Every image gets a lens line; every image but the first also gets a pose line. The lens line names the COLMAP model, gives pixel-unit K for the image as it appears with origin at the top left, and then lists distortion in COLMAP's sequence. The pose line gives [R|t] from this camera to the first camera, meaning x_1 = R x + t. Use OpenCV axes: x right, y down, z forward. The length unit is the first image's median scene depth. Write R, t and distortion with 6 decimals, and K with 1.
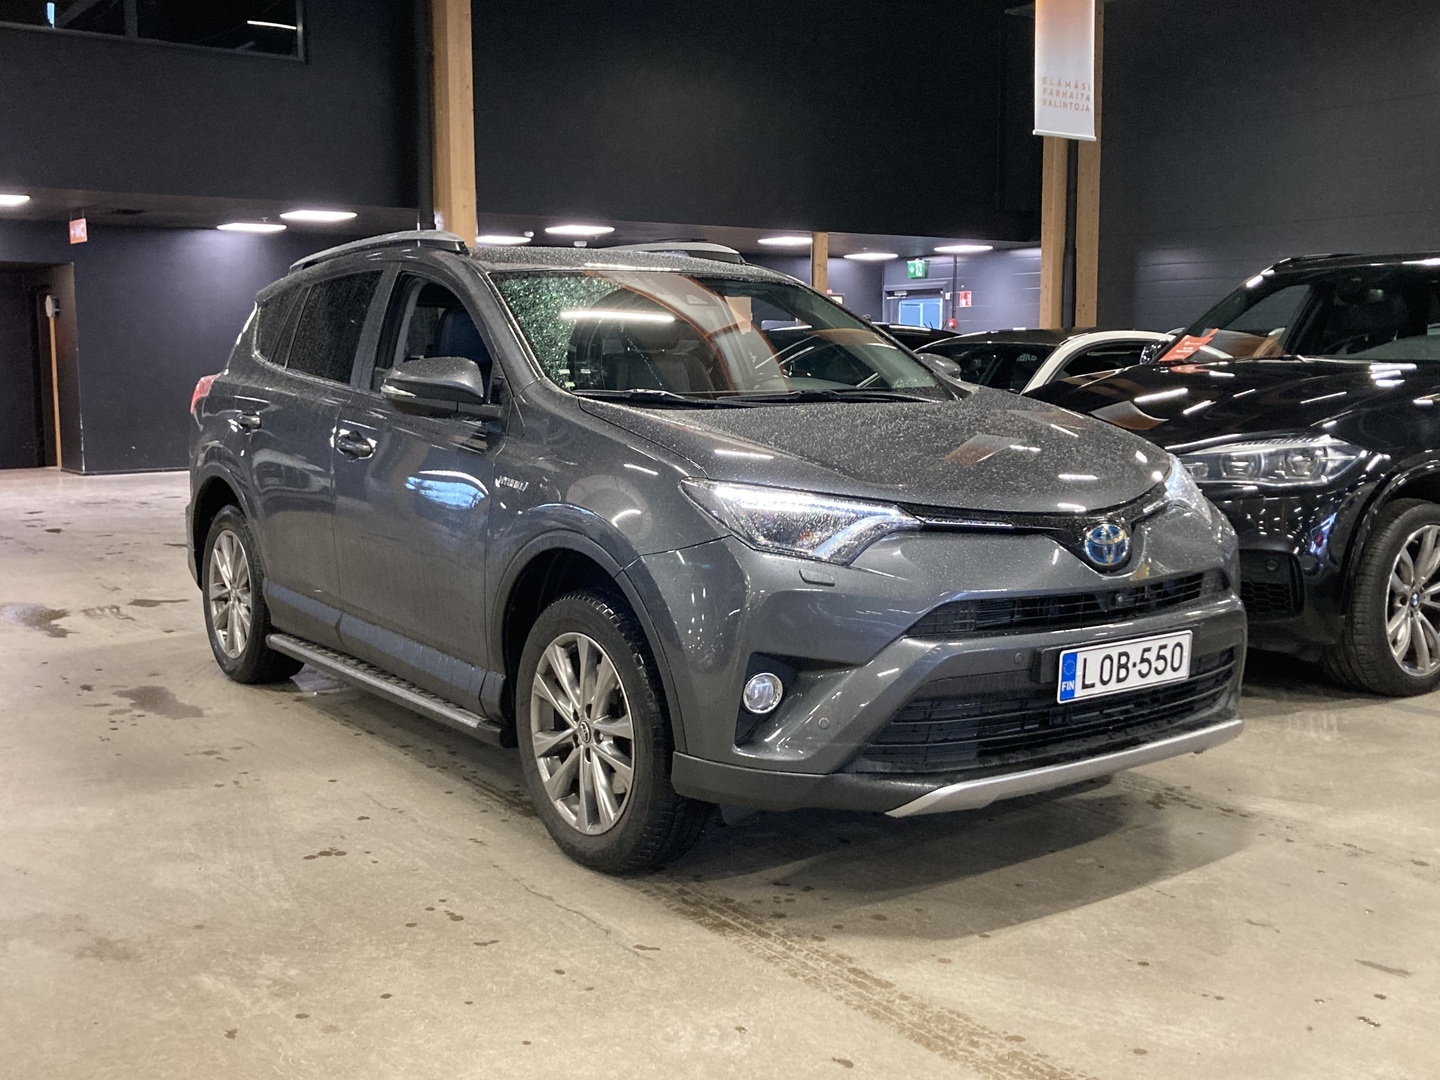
lens RADIAL K [[1621.9, 0, 713.3], [0, 1621.9, 546.5], [0, 0, 1]] dist [0.028233, 0.000000]
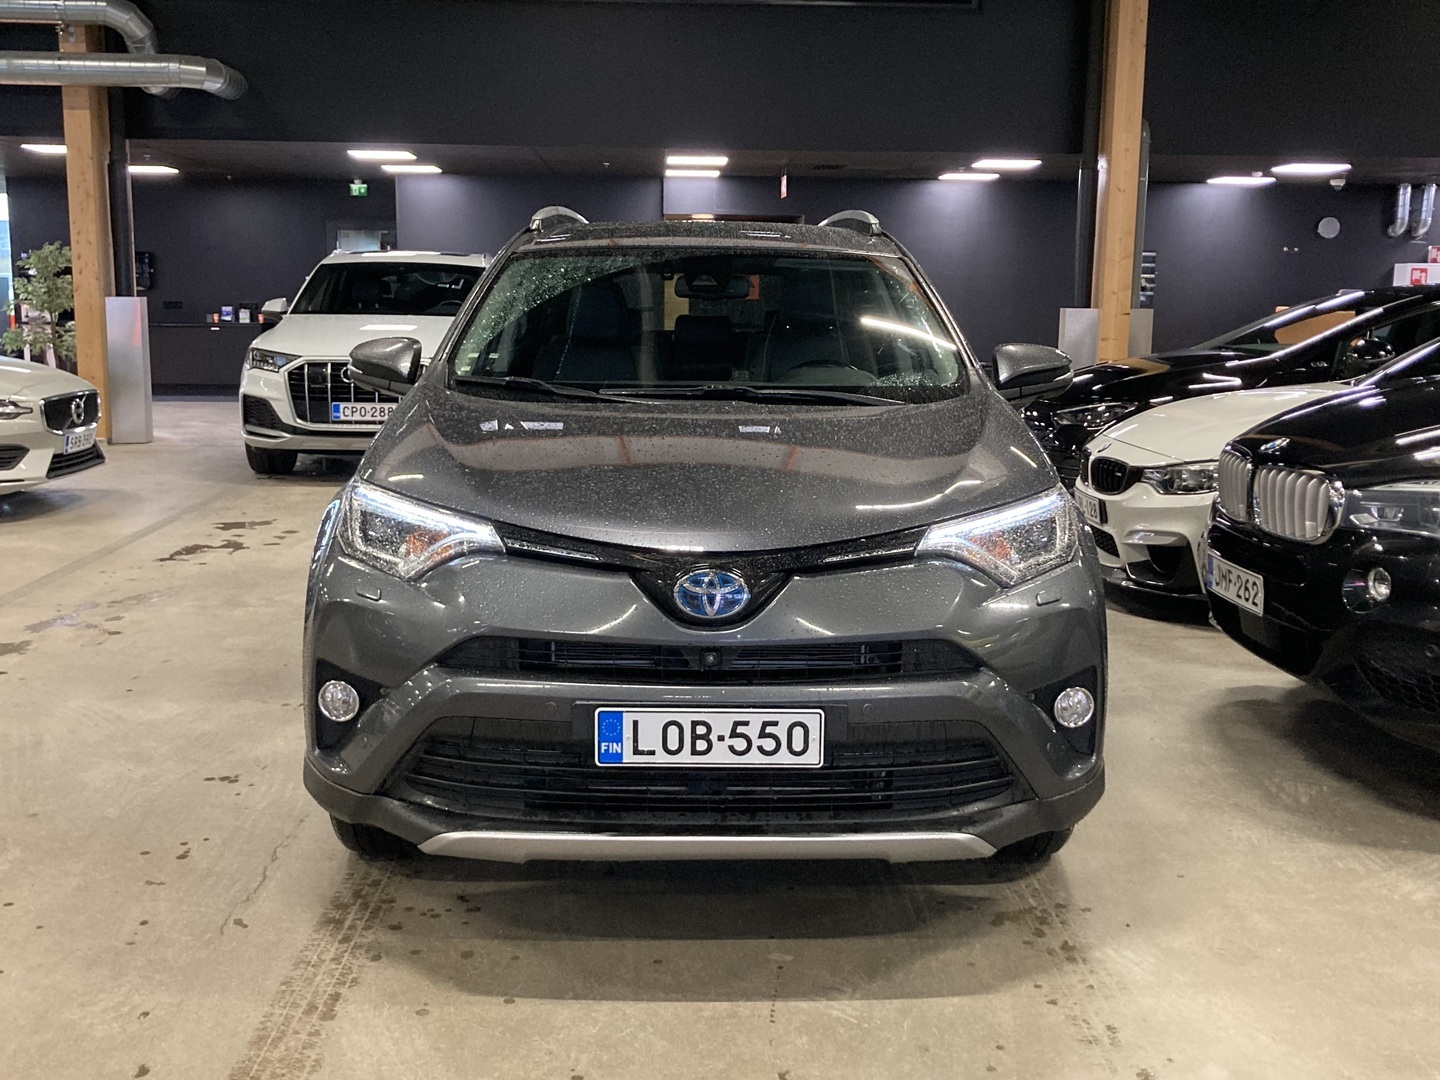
lens RADIAL K [[1621.9, 0, 715.0], [0, 1621.9, 532.1], [0, 0, 1]] dist [0.028233, 0.000000]
pose [[0.800213, 0.101891, -0.590997, 0.741535], [-0.081928, 0.994796, 0.060577, -0.084359], [0.594094, -0.000056, 0.804396, 0.318483]]
